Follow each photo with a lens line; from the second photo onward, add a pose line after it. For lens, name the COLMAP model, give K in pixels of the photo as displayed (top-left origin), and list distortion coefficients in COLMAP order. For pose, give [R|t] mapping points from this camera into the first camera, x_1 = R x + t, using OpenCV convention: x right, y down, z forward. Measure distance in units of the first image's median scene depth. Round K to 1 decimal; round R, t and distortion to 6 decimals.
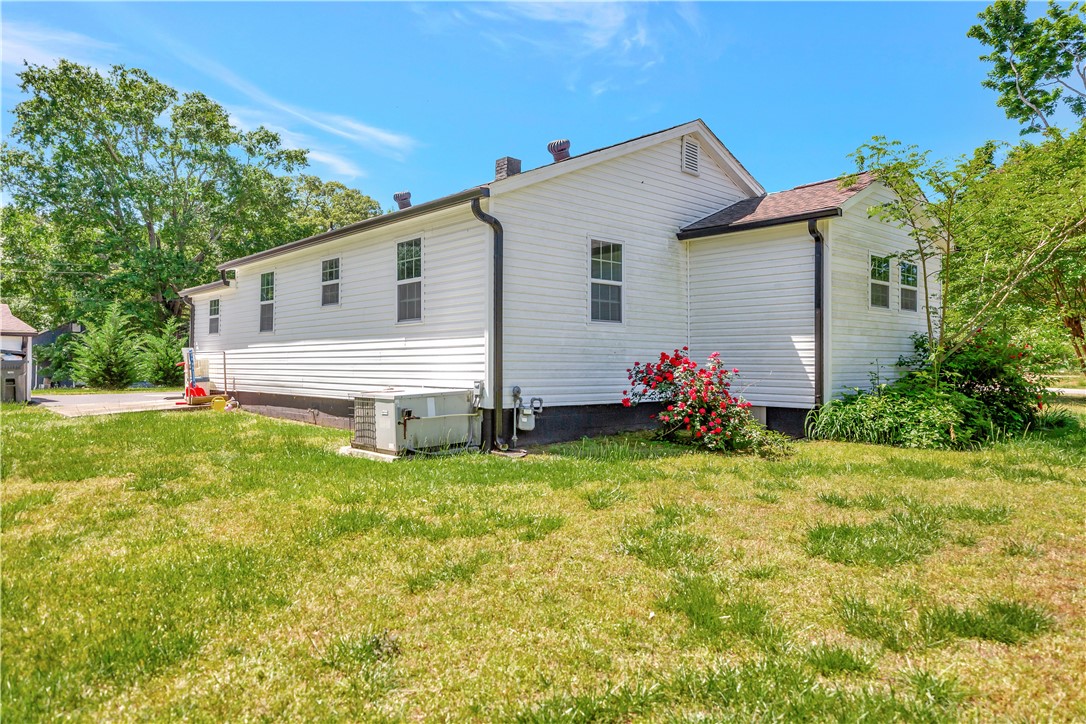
lens RADIAL K [[746.7, 0, 543.0], [0, 746.7, 362.0], [0, 0, 1]] dist [0.000457, 0.000082]
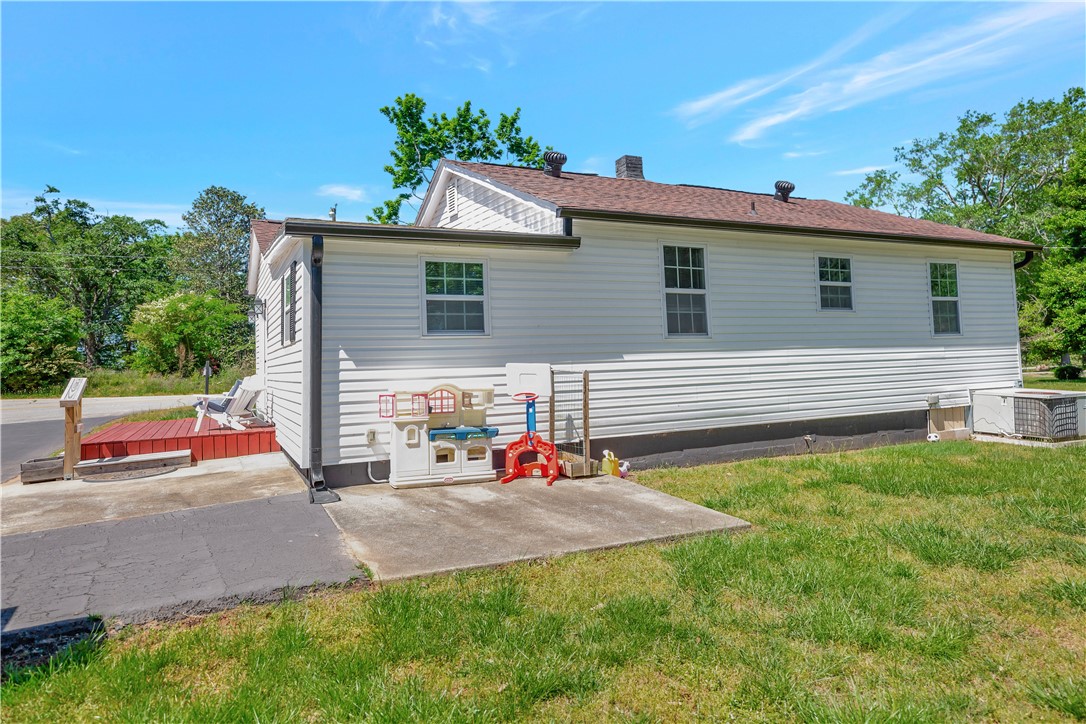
lens RADIAL K [[685.5, 0, 555.3], [0, 685.5, 329.4], [0, 0, 1]] dist [0.019805, 0.001236]
pose [[0.263840, 0.039657, 0.963751, -1.285574], [0.027384, 0.998444, -0.048582, -0.025986], [-0.964178, 0.039209, 0.262344, 1.241447]]
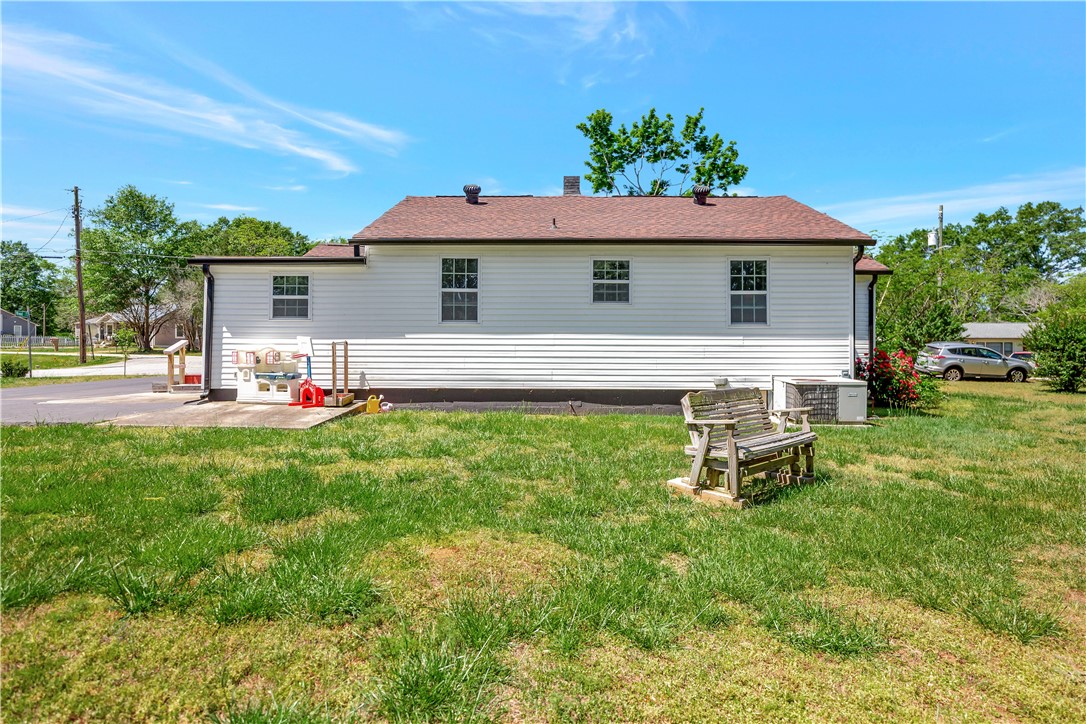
lens RADIAL K [[682.5, 0, 545.8], [0, 682.5, 343.5], [0, 0, 1]] dist [-0.003150, 0.000177]
pose [[0.683464, 0.019559, 0.729722, -1.195826], [-0.007426, 0.999776, -0.019843, 0.003131], [-0.729947, 0.008143, 0.683456, 0.444838]]
